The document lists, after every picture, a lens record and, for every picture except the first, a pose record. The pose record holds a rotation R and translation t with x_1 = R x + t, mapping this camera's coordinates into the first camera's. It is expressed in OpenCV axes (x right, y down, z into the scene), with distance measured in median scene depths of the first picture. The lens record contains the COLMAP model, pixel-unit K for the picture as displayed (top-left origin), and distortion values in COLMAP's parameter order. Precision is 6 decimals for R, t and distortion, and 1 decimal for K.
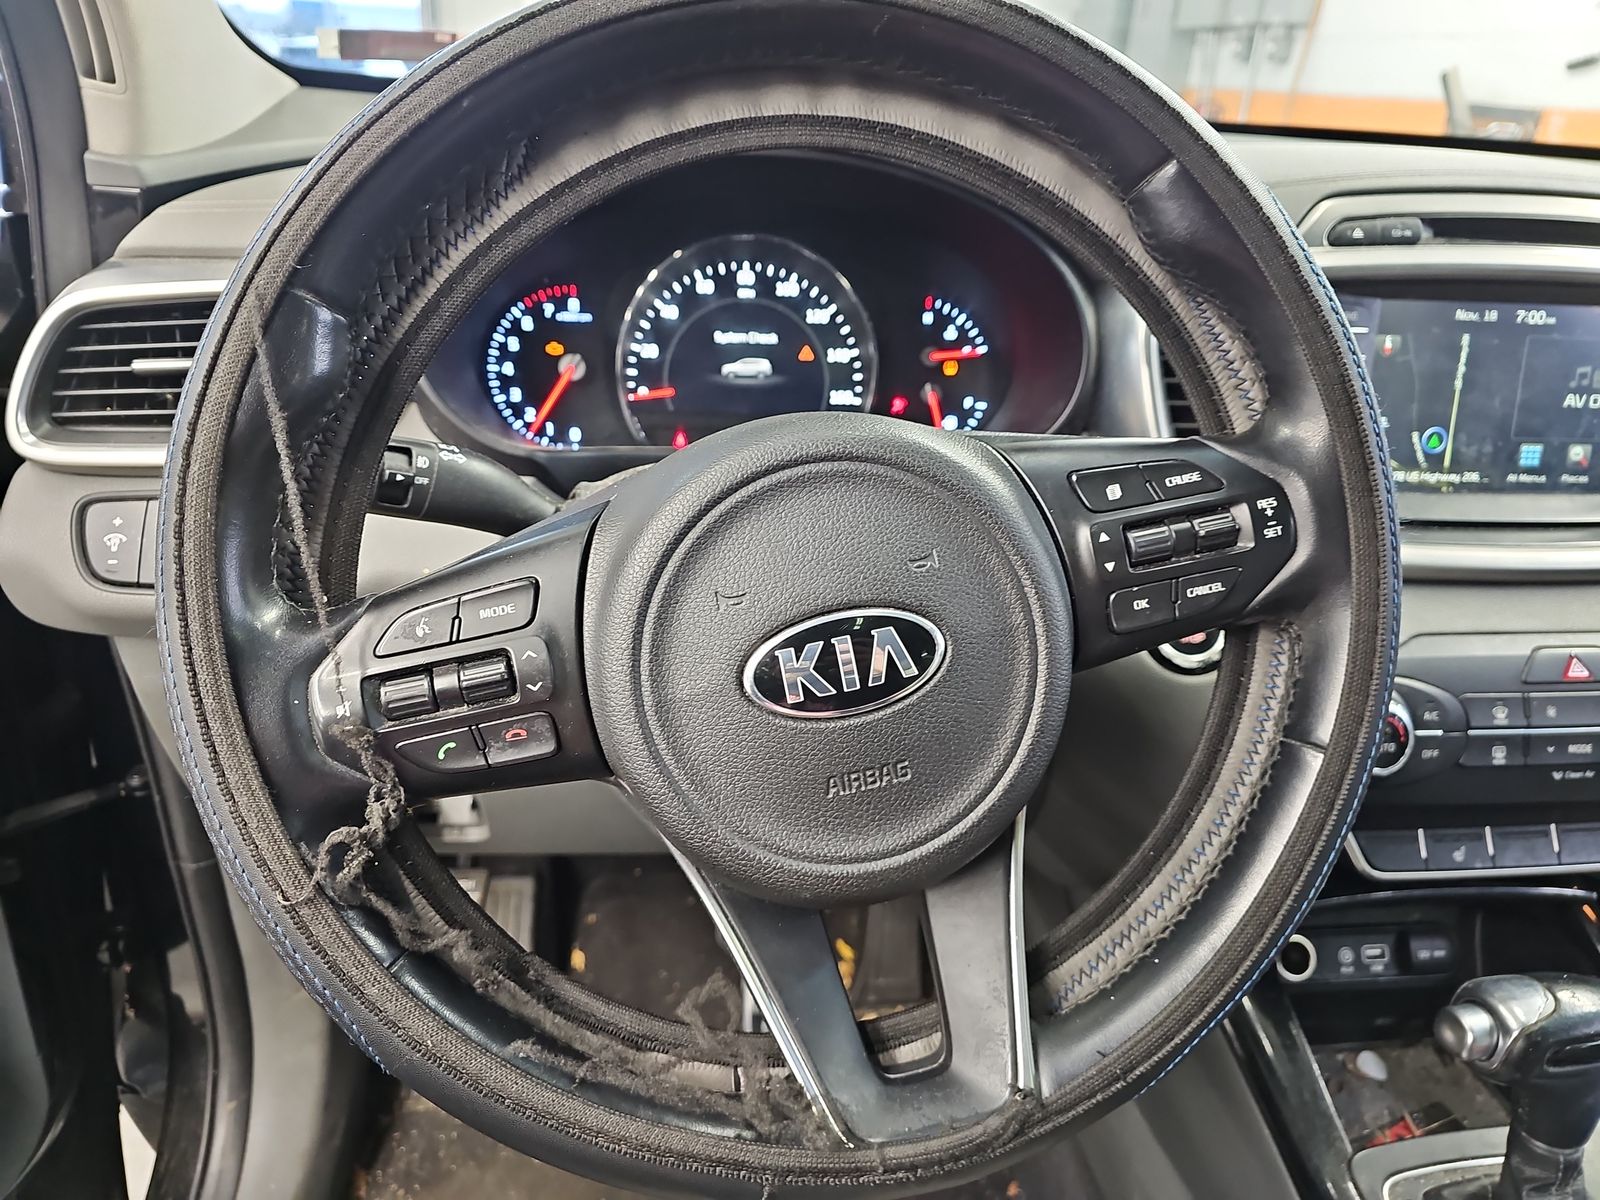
lens RADIAL K [[1049.2, 0, 800.0], [0, 1049.2, 600.0], [0, 0, 1]] dist [-0.000623, -0.040689]
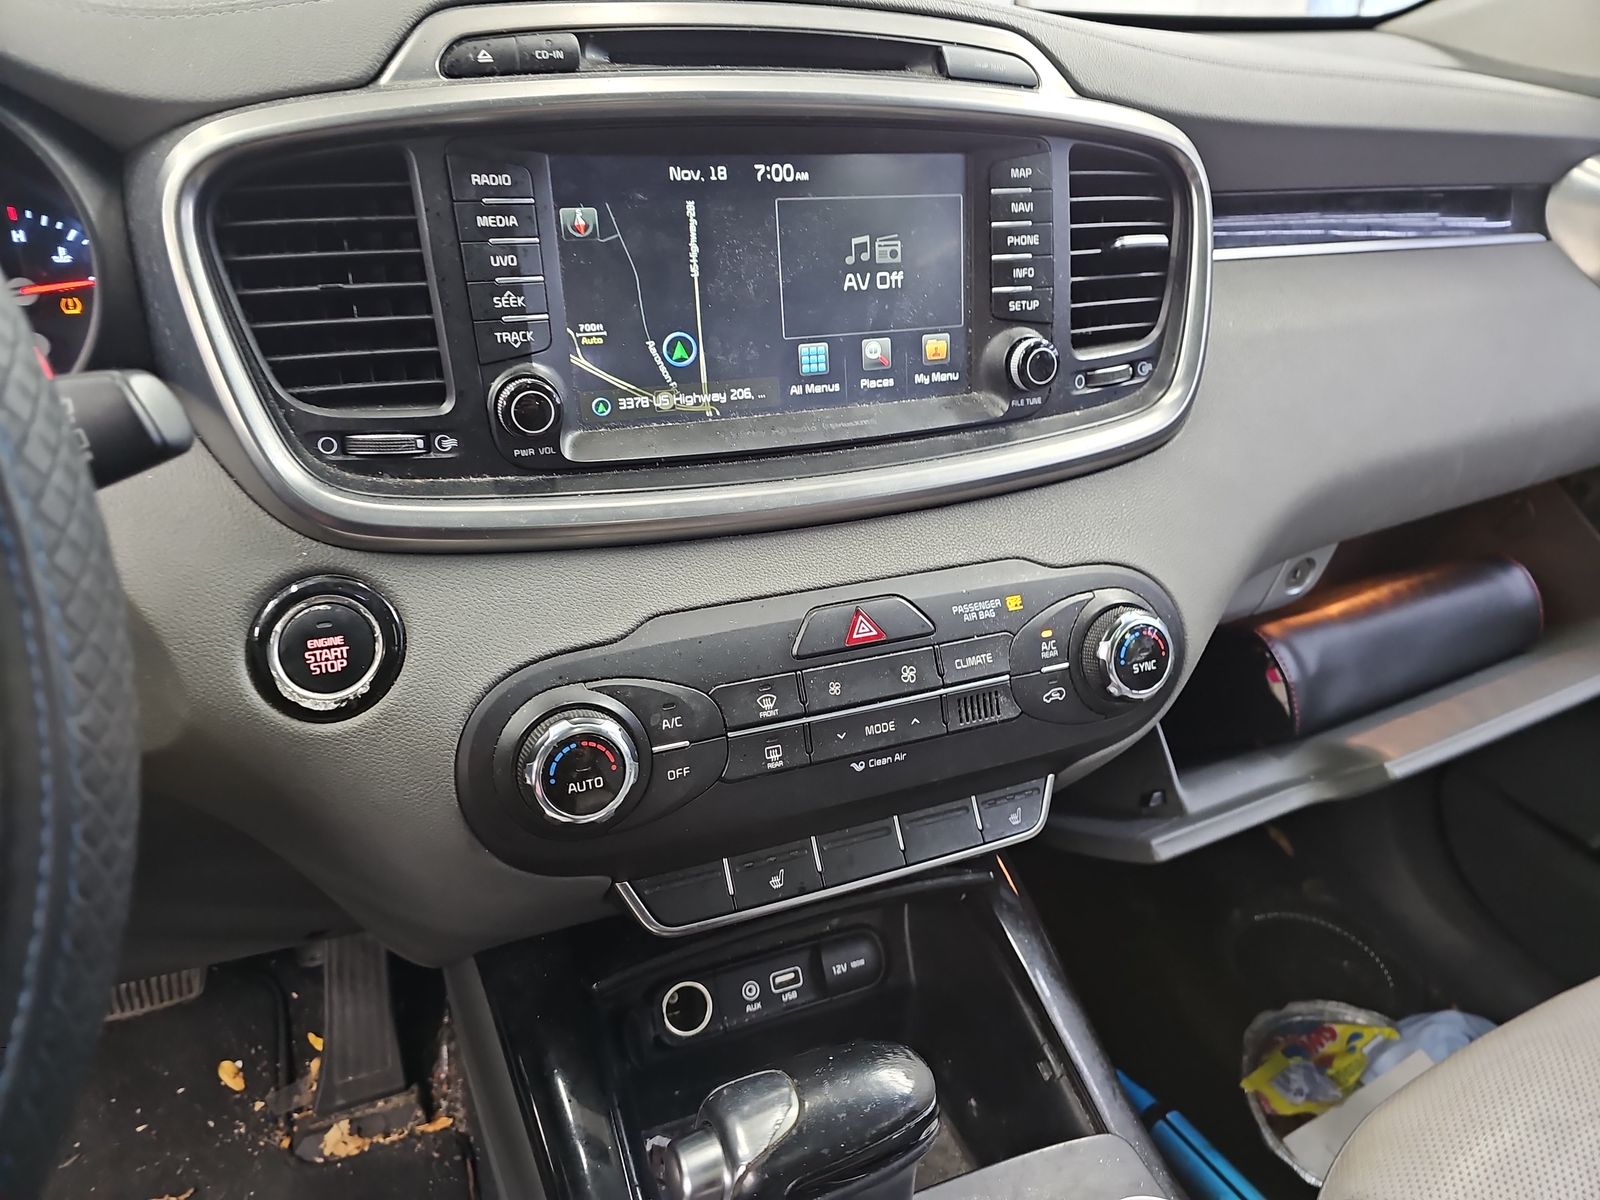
lens RADIAL K [[1084.9, 0, 800.8], [0, 1084.9, 652.3], [0, 0, 1]] dist [0.003856, -0.035925]
pose [[0.949824, -0.154871, 0.271752, 0.445152], [0.134764, 0.986665, 0.091273, 0.002970], [-0.282264, -0.050070, 0.958029, 0.212703]]
